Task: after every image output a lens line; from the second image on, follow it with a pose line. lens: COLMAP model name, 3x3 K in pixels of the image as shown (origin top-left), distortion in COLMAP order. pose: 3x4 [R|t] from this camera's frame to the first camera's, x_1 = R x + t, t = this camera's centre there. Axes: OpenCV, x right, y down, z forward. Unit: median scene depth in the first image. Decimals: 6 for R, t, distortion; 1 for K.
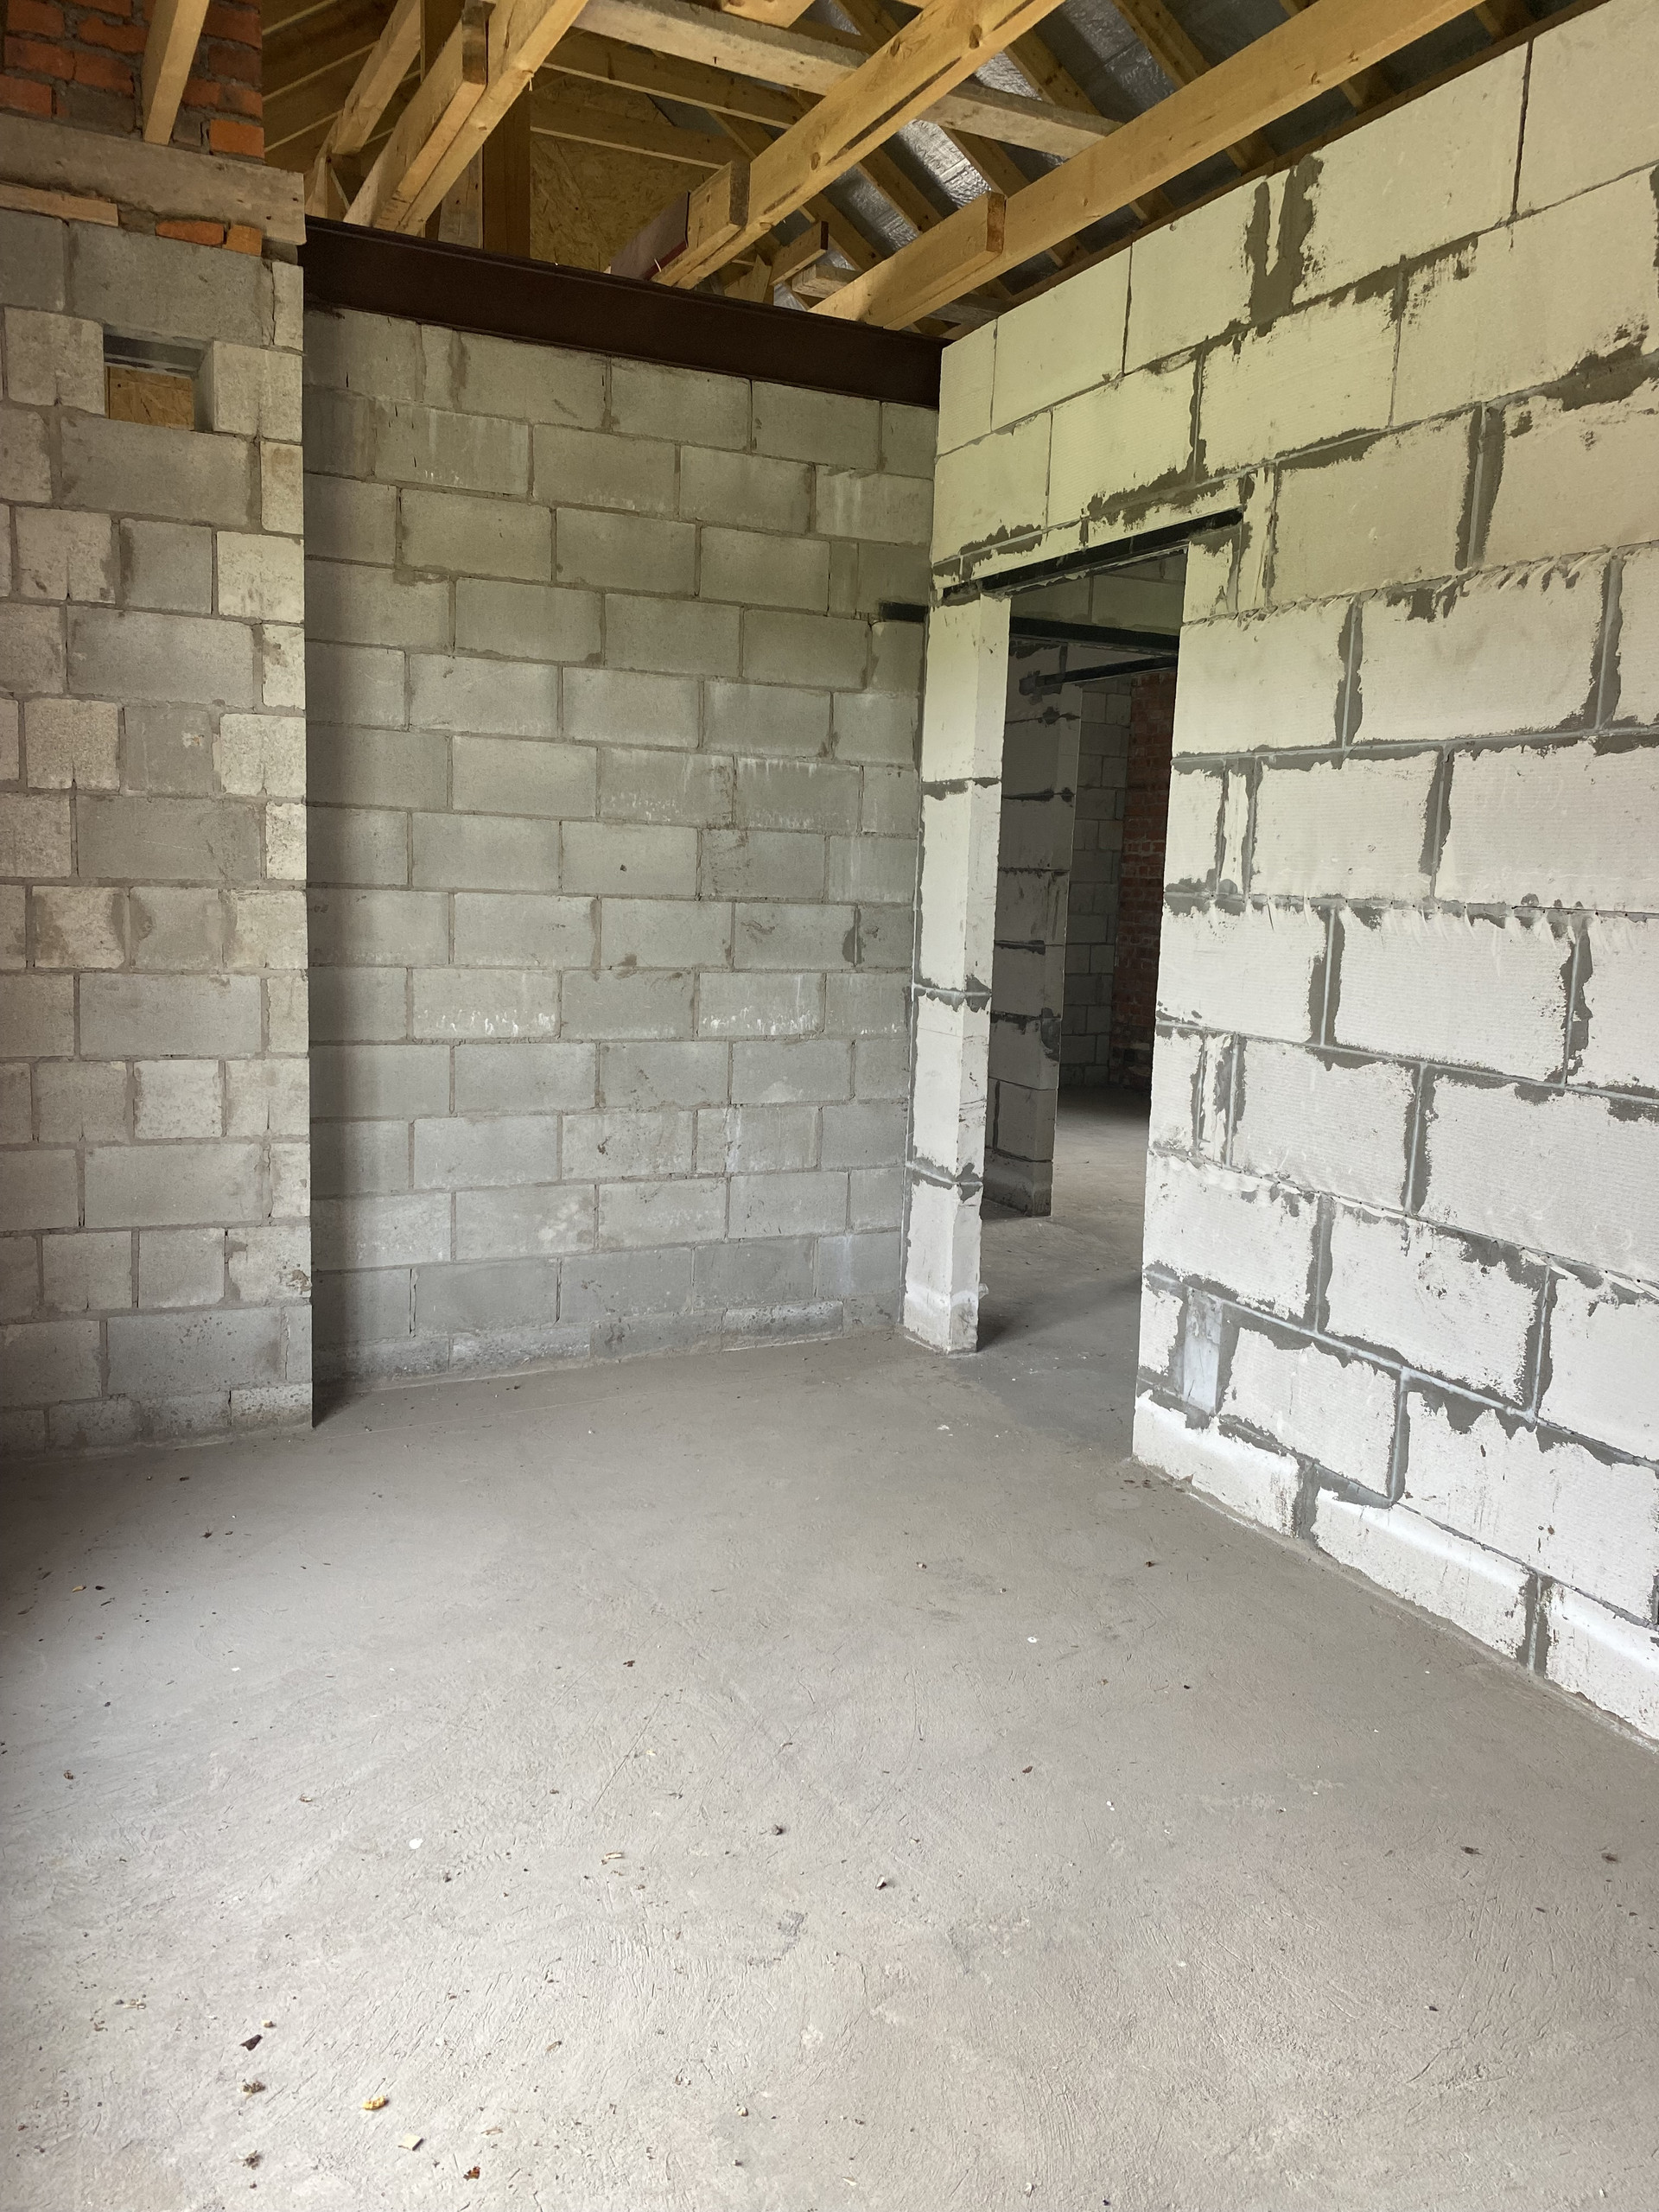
lens RADIAL K [[1664.8, 0, 829.5], [0, 1664.8, 1106.0], [0, 0, 1]] dist [0.141108, -0.170060]
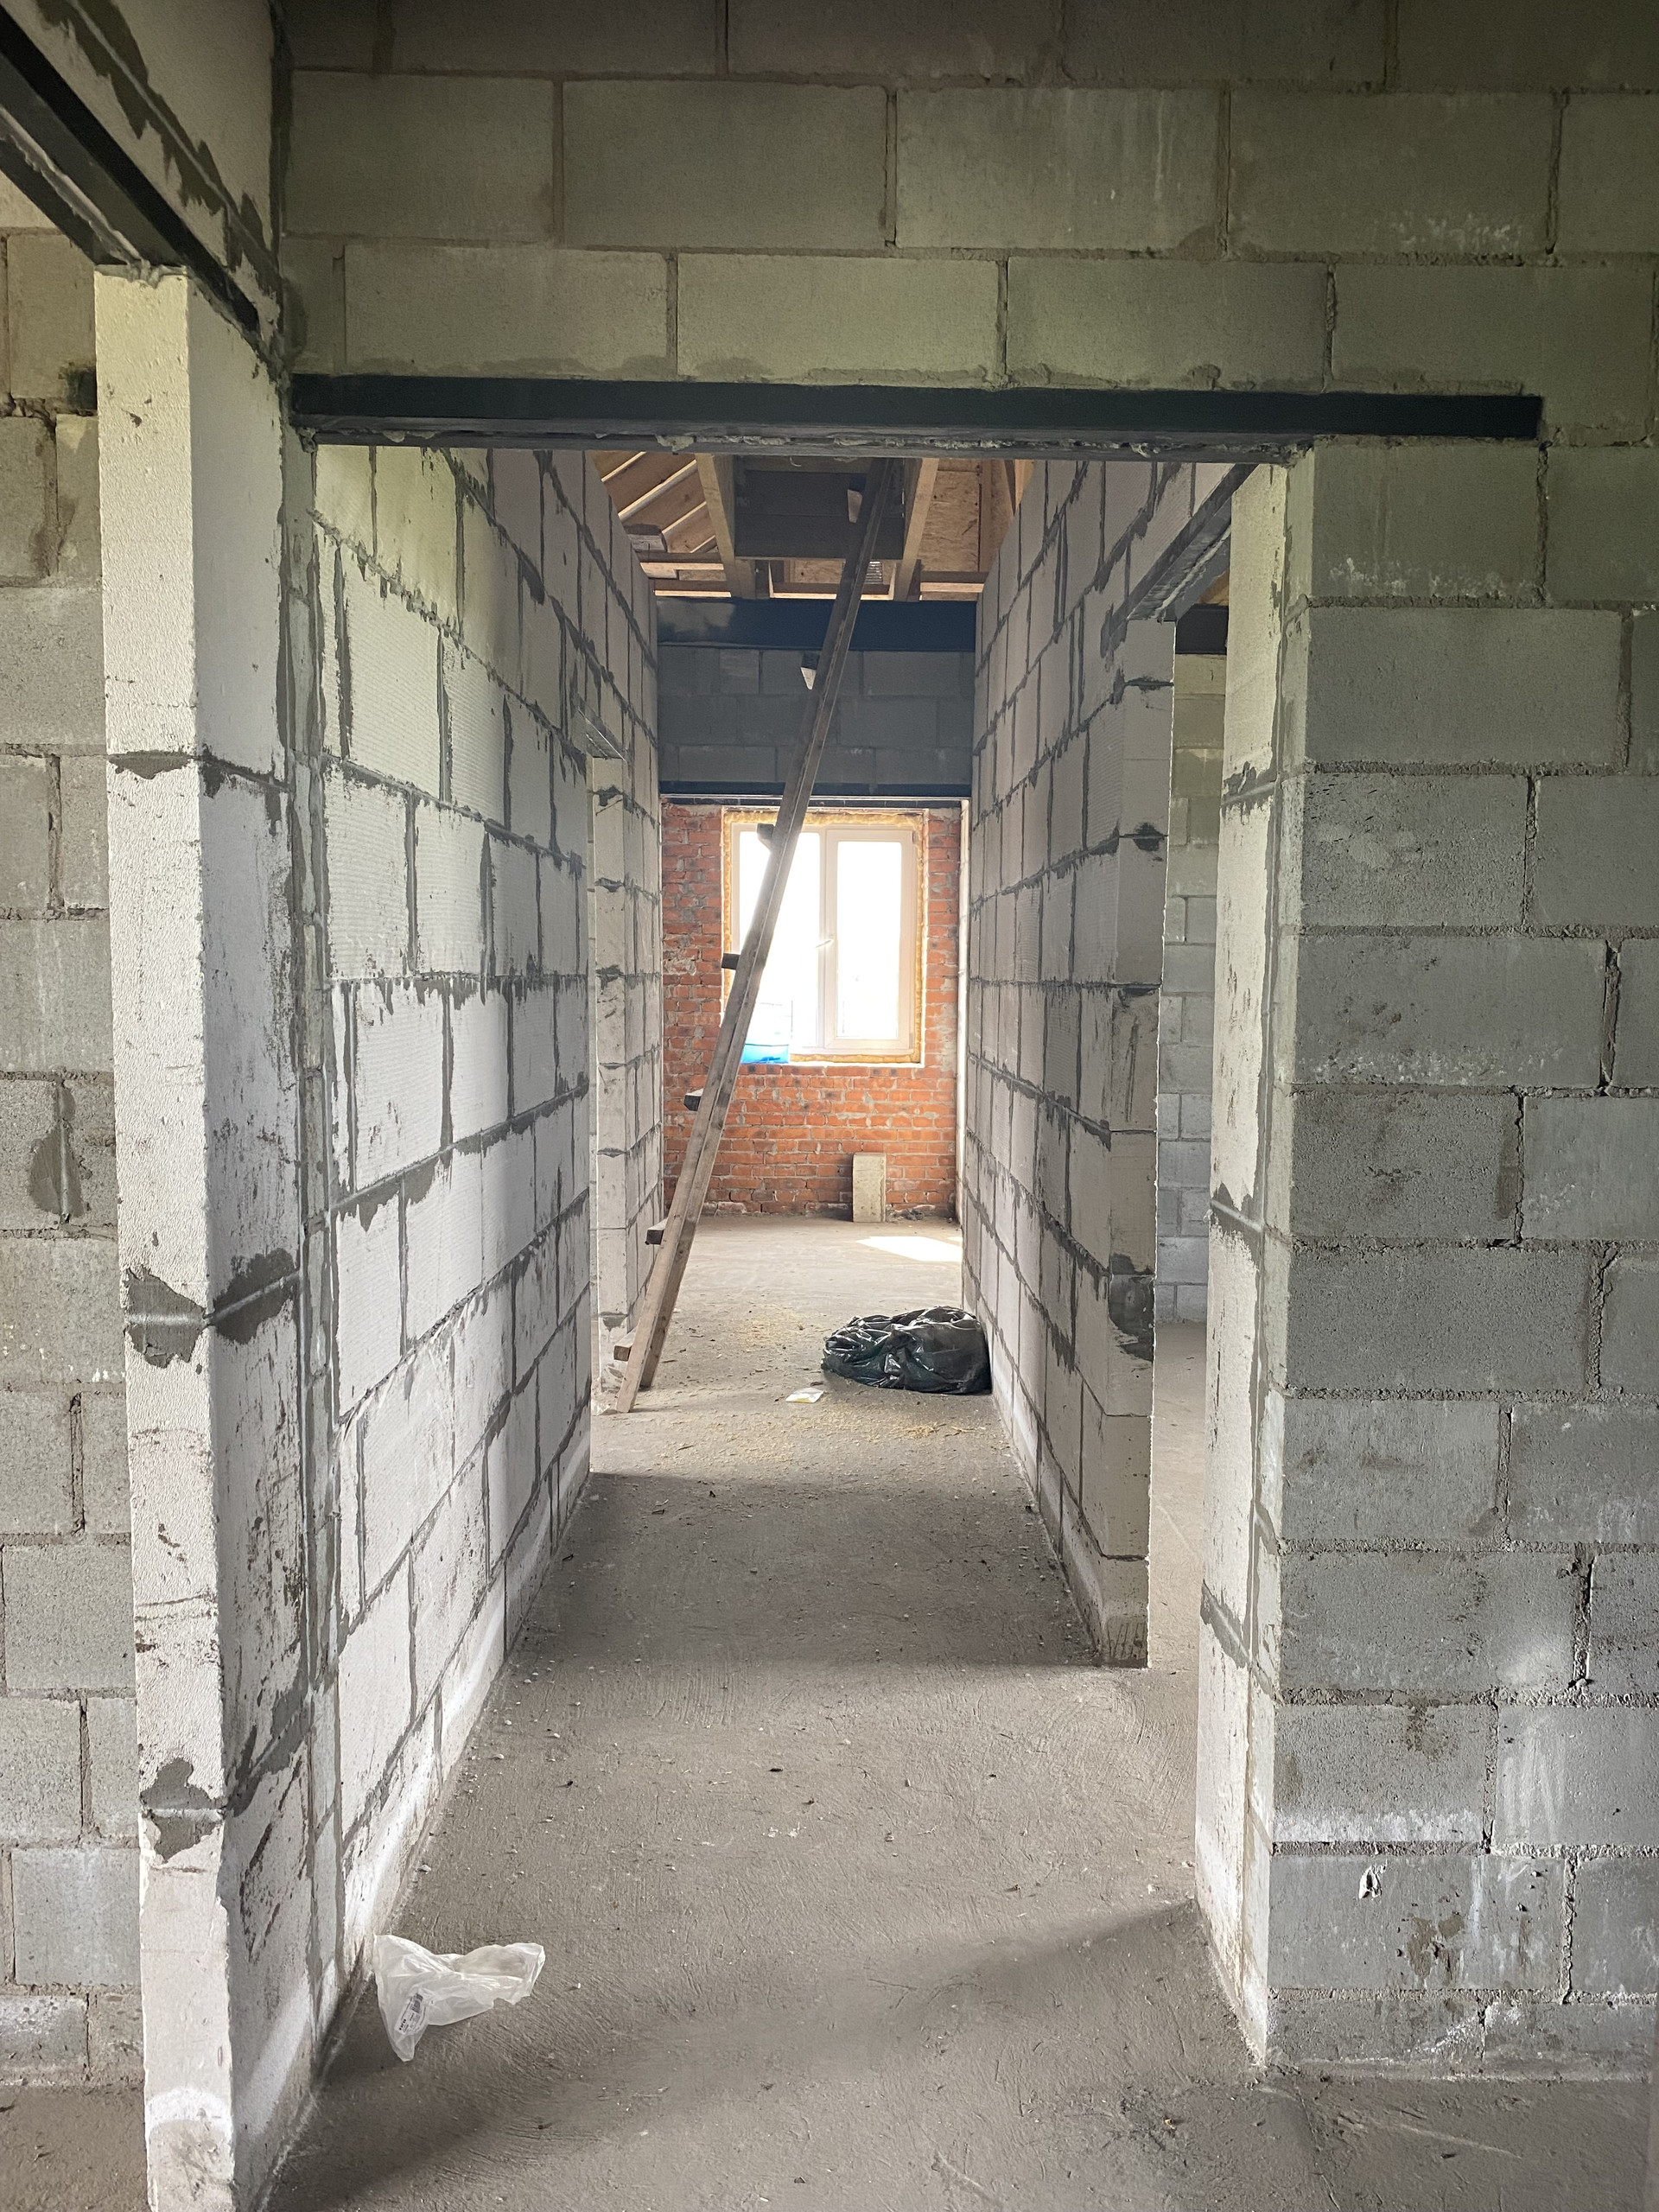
lens RADIAL K [[1664.8, 0, 829.5], [0, 1664.8, 1106.0], [0, 0, 1]] dist [0.141108, -0.170060]
pose [[0.895428, 0.010810, -0.445076, 0.443337], [-0.042273, 0.997253, -0.060825, -0.110421], [0.443196, 0.073279, 0.893425, 0.806997]]
